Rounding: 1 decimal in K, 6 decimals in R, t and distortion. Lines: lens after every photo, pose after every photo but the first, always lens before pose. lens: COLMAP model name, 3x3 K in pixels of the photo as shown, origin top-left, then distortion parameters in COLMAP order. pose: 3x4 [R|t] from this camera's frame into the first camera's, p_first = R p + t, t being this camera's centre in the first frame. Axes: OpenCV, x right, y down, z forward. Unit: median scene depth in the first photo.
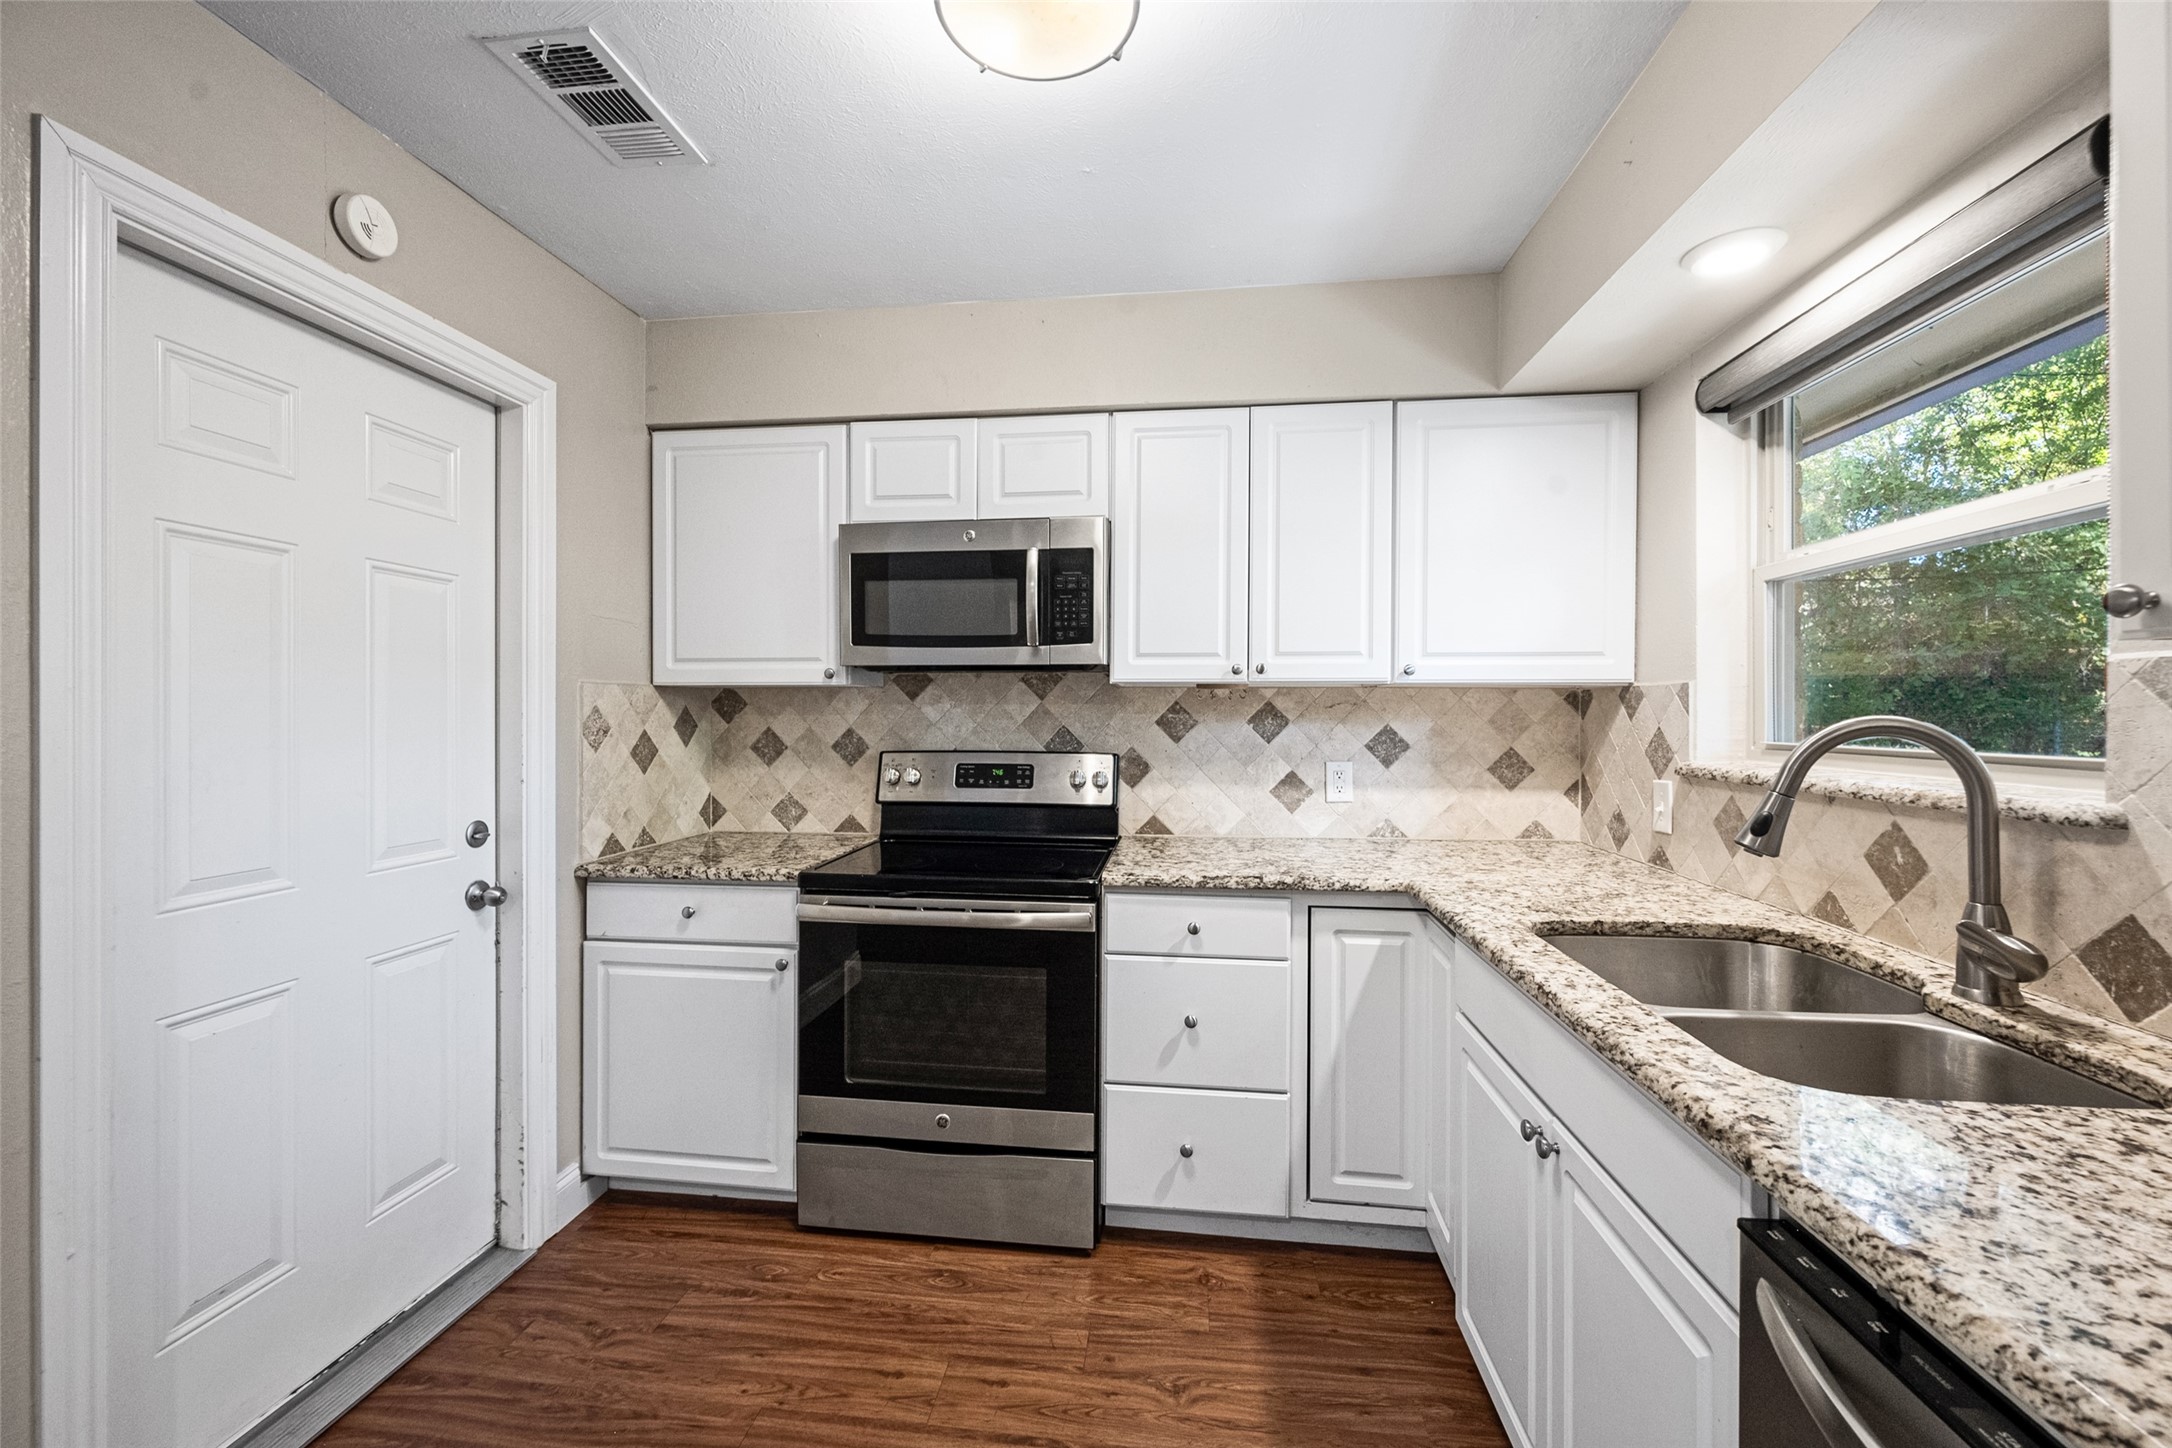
lens RADIAL K [[865.0, 0, 1081.3], [0, 865.0, 717.4], [0, 0, 1]] dist [-0.001039, -0.000020]
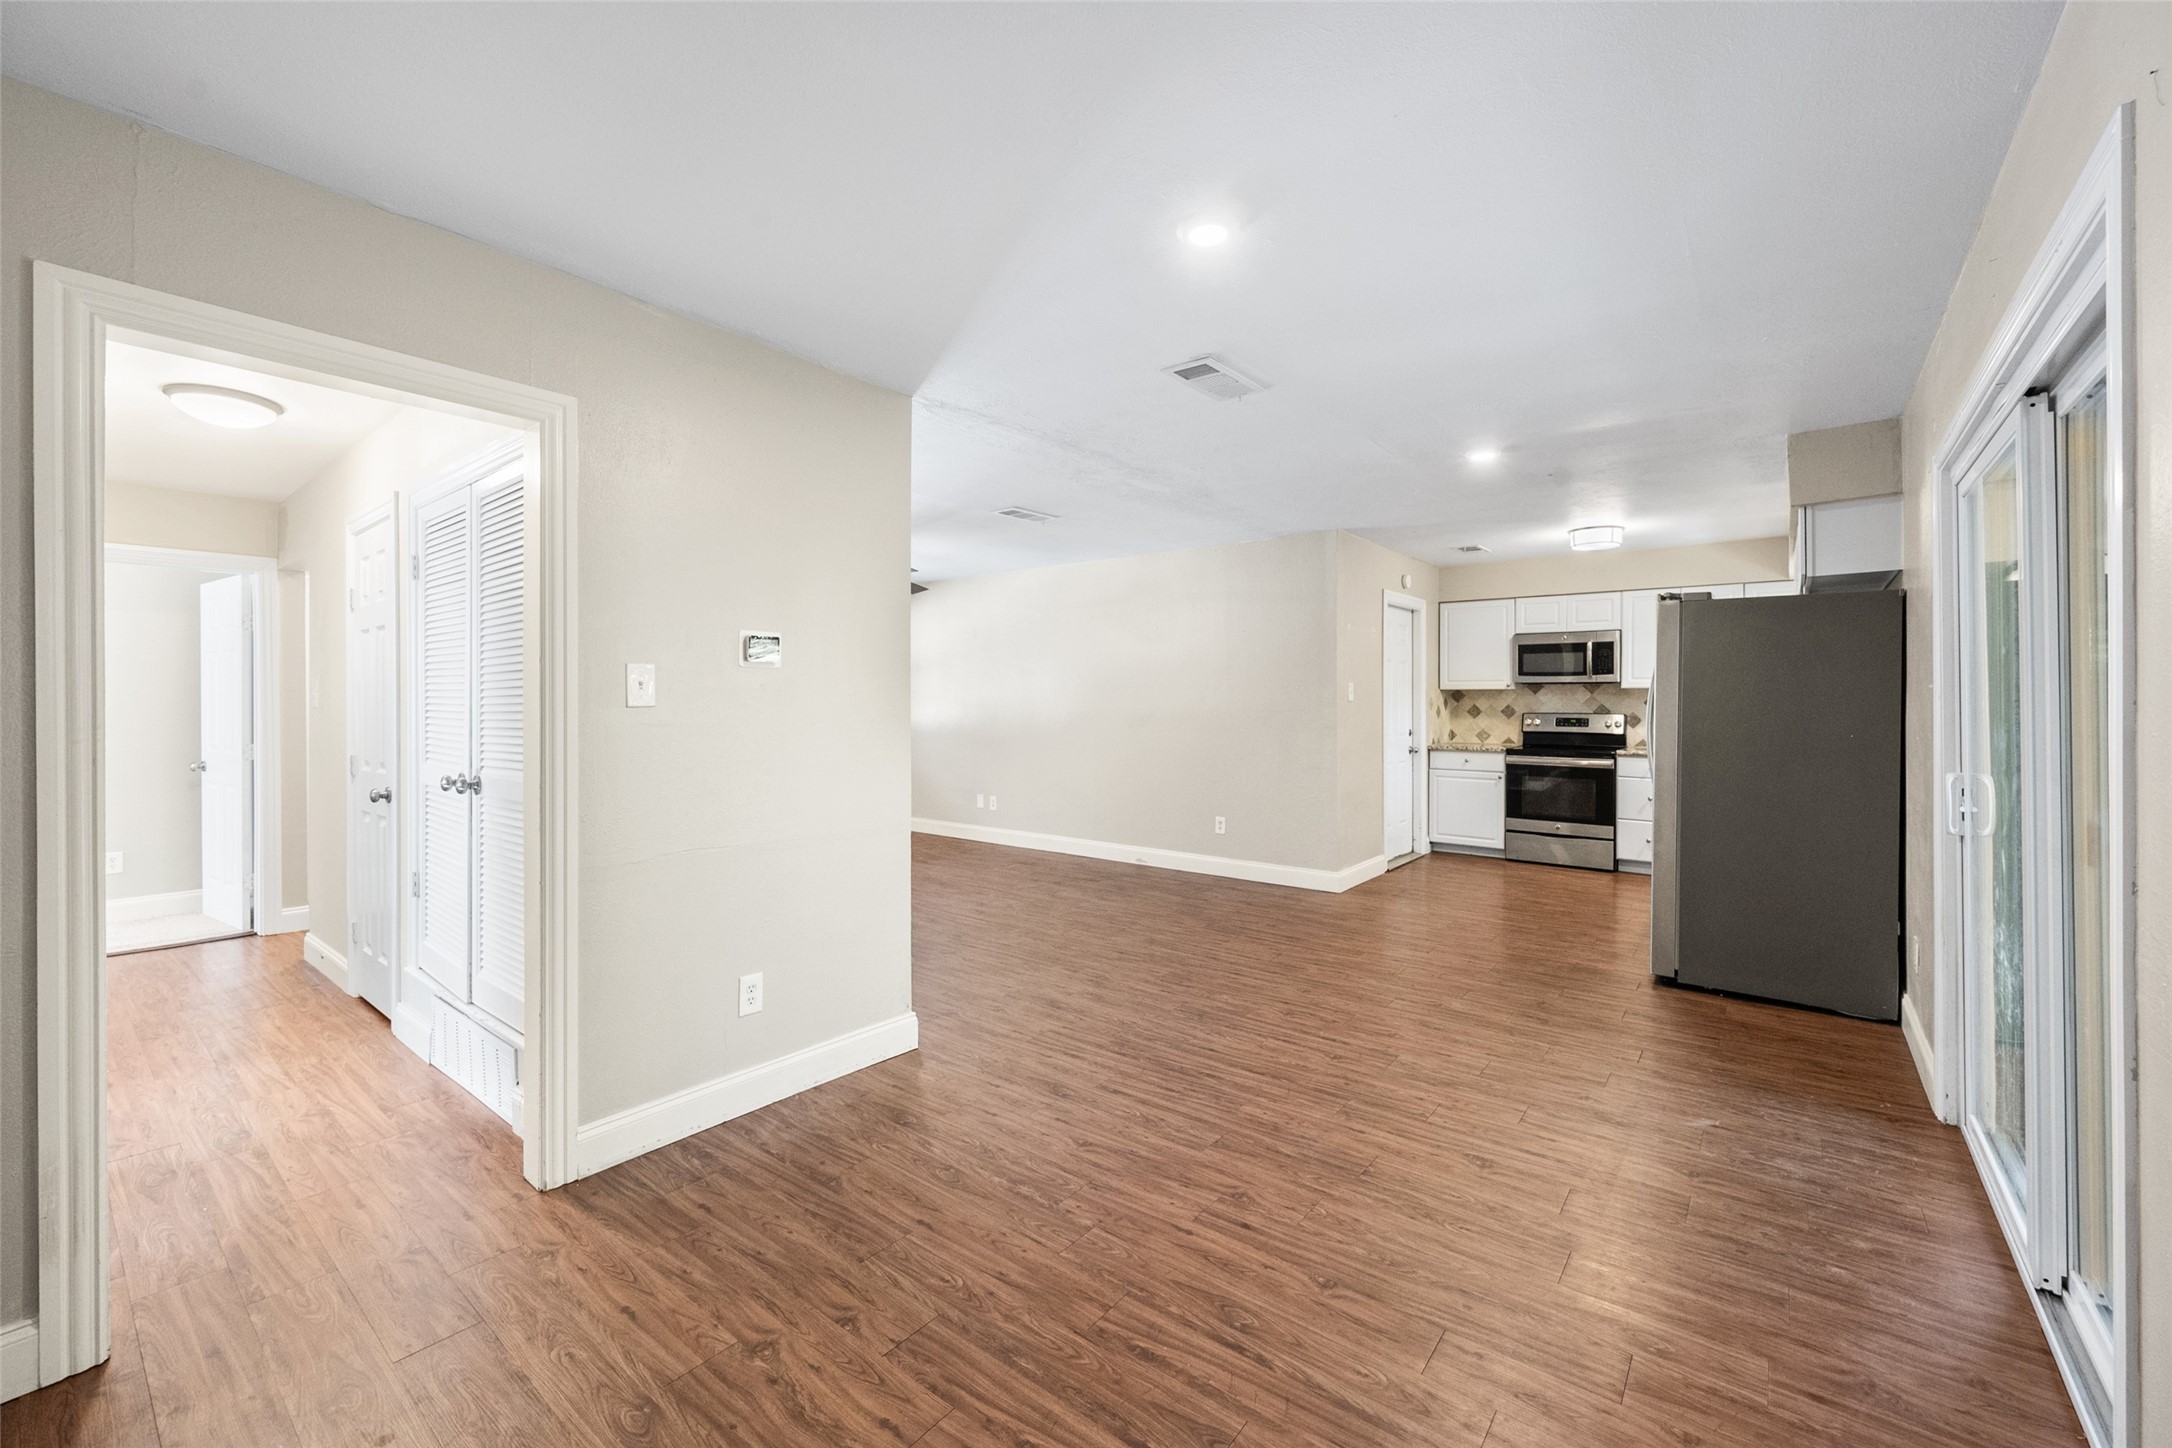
lens RADIAL K [[865.0, 0, 1082.8], [0, 865.0, 697.6], [0, 0, 1]] dist [-0.001039, -0.000020]
pose [[0.848360, 0.000841, -0.529419, 0.039597], [-0.004212, 0.999978, -0.005160, 0.012699], [0.529403, 0.006608, 0.848345, -2.500785]]
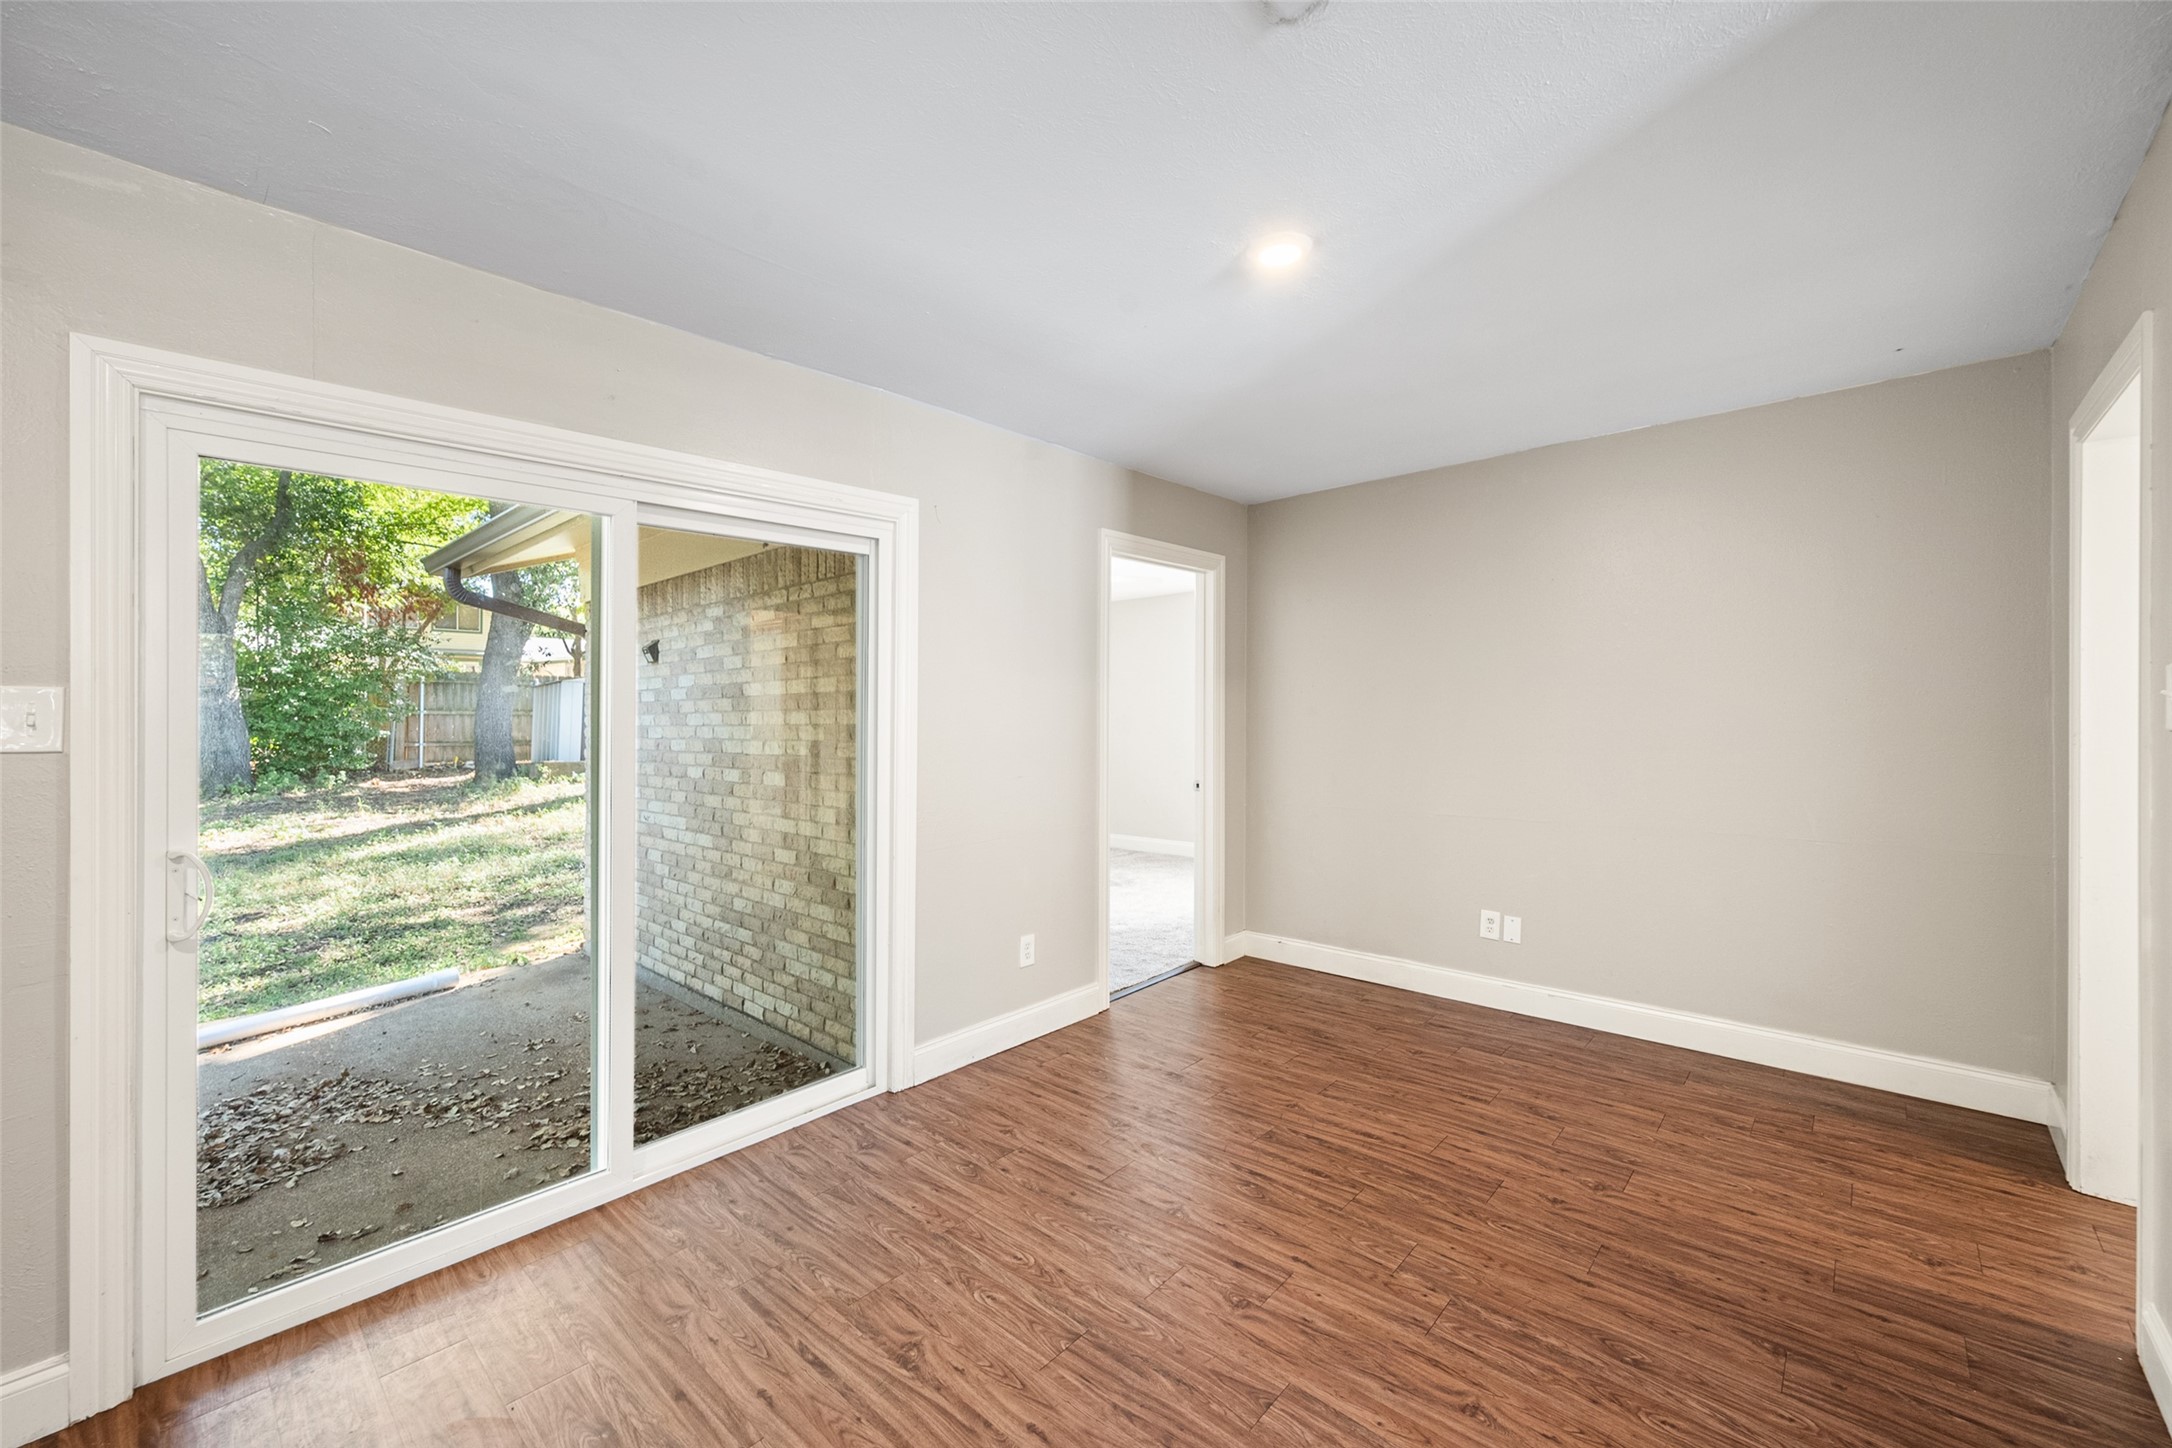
lens RADIAL K [[865.0, 0, 1081.3], [0, 865.0, 679.1], [0, 0, 1]] dist [-0.001039, -0.000020]
pose [[-0.814711, 0.035092, 0.578804, -0.741156], [0.014743, 0.999098, -0.039821, -0.007033], [-0.579679, -0.023910, -0.814494, -0.709928]]
